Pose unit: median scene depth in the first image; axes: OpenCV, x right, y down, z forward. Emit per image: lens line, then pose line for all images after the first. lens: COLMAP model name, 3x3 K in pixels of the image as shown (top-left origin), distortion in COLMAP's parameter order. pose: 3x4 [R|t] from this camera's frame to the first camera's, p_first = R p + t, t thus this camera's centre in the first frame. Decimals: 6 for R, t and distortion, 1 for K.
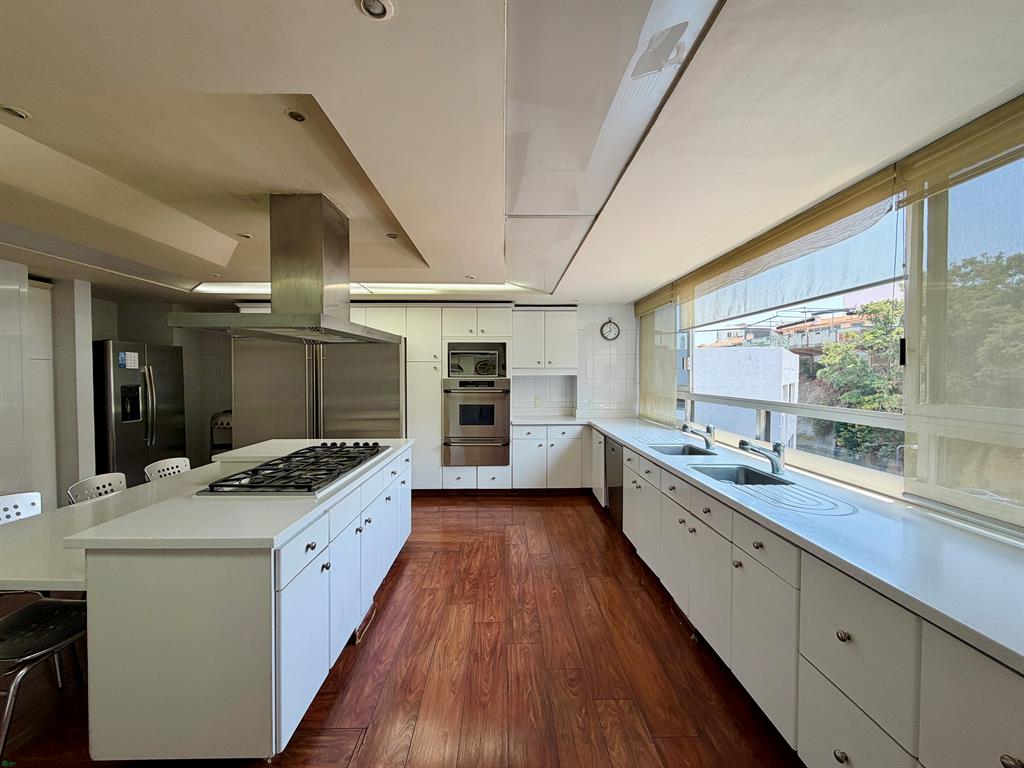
lens RADIAL K [[409.3, 0, 508.8], [0, 409.3, 383.4], [0, 0, 1]] dist [0.001577, 0.000377]
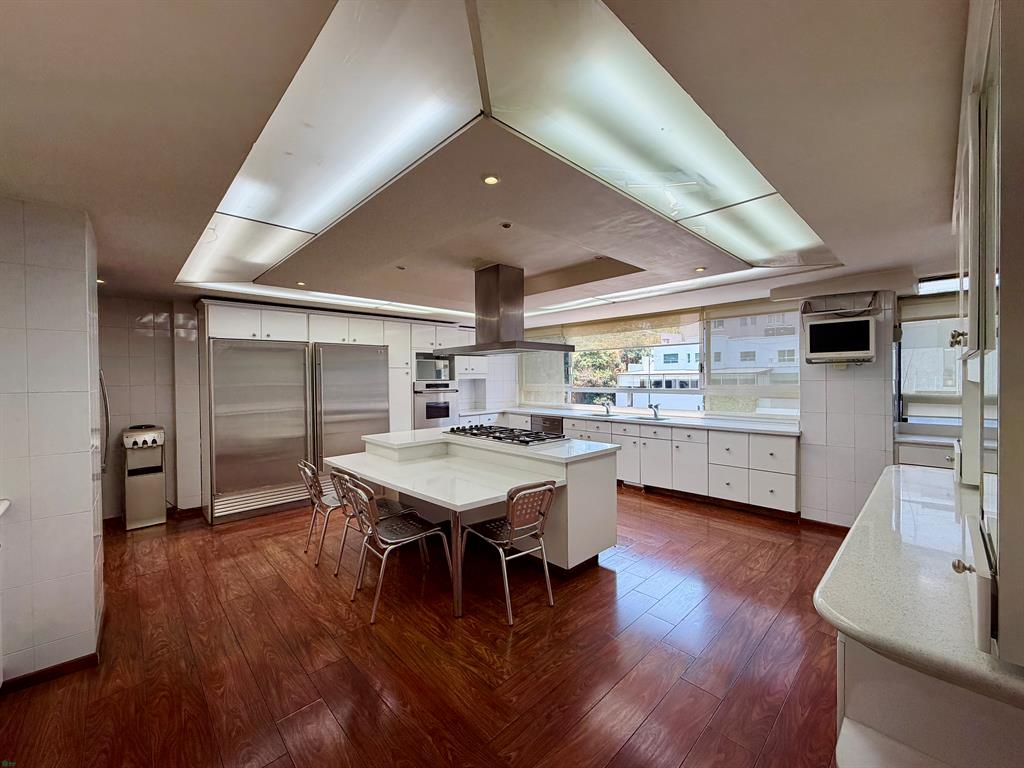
lens RADIAL K [[409.3, 0, 514.2], [0, 409.3, 383.4], [0, 0, 1]] dist [0.001577, 0.000377]
pose [[0.734236, -0.013048, 0.678769, -0.764021], [0.019601, 0.999806, -0.001983, 0.000783], [-0.678611, 0.014761, 0.734349, -0.095881]]
